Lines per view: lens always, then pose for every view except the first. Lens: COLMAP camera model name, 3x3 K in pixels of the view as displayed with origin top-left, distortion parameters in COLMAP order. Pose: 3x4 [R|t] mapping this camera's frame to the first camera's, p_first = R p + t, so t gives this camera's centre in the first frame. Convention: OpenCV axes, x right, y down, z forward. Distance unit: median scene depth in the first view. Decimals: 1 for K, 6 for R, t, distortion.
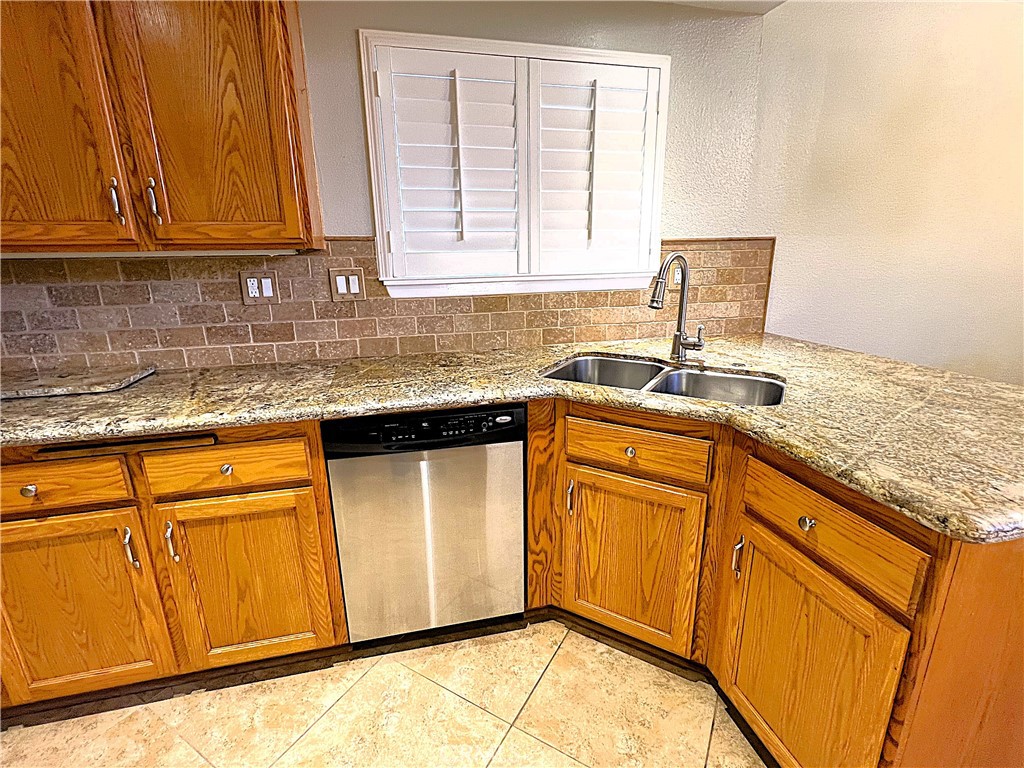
lens RADIAL K [[477.8, 0, 509.3], [0, 477.8, 383.4], [0, 0, 1]] dist [-0.001650, 0.000069]
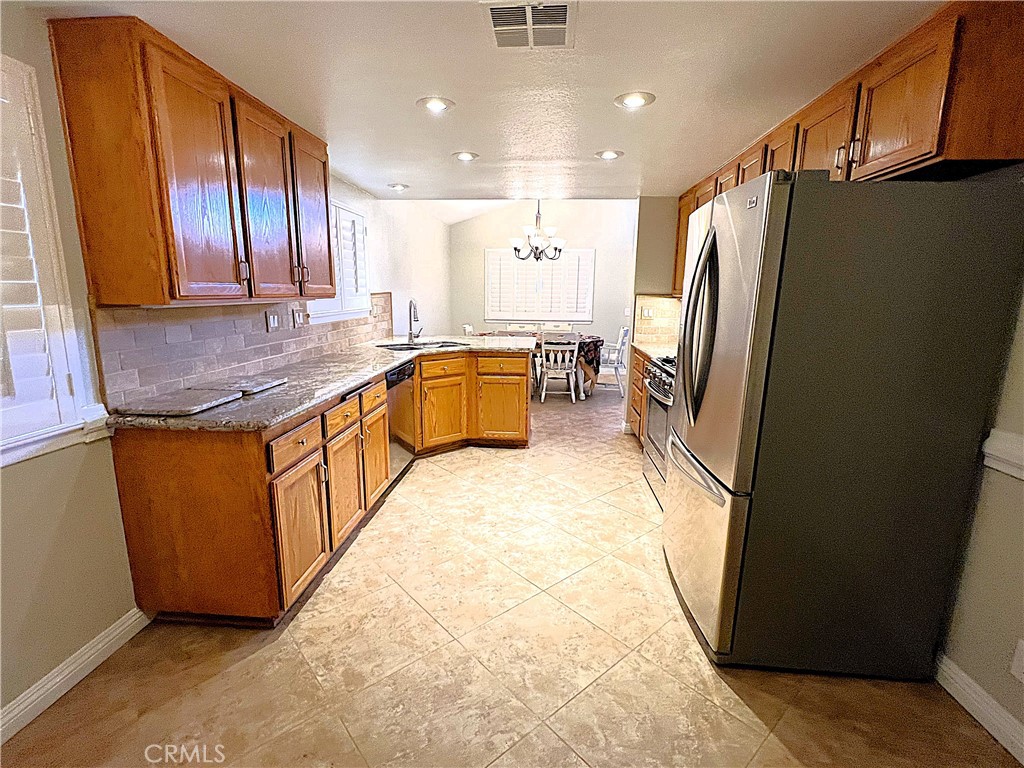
lens RADIAL K [[477.8, 0, 509.3], [0, 477.8, 383.4], [0, 0, 1]] dist [-0.001650, 0.000069]
pose [[0.320747, -0.166396, 0.932435, -1.862780], [0.240675, 0.966454, 0.089677, 0.052558], [-0.916077, 0.195650, 0.350034, -0.267542]]
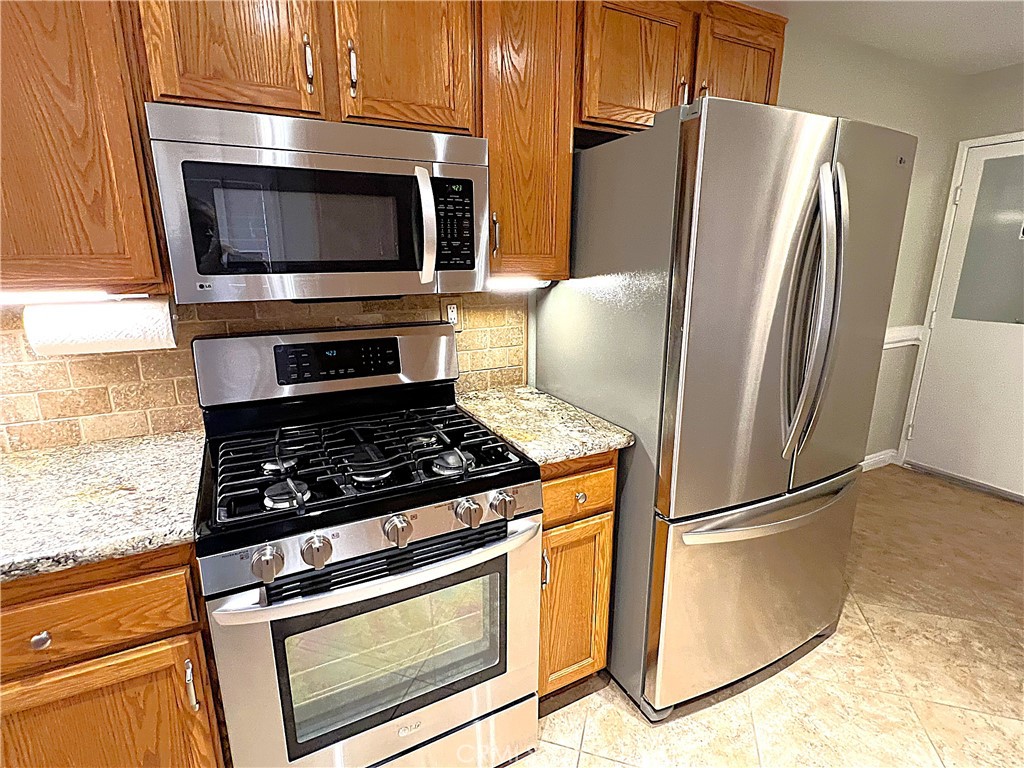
lens RADIAL K [[508.1, 0, 509.7], [0, 508.1, 383.0], [0, 0, 1]] dist [0.000633, -0.000480]
pose [[-0.973053, 0.066223, -0.220868, 0.082380], [-0.052083, 0.869991, 0.490308, -0.150430], [0.224623, 0.488599, -0.843098, 0.337203]]
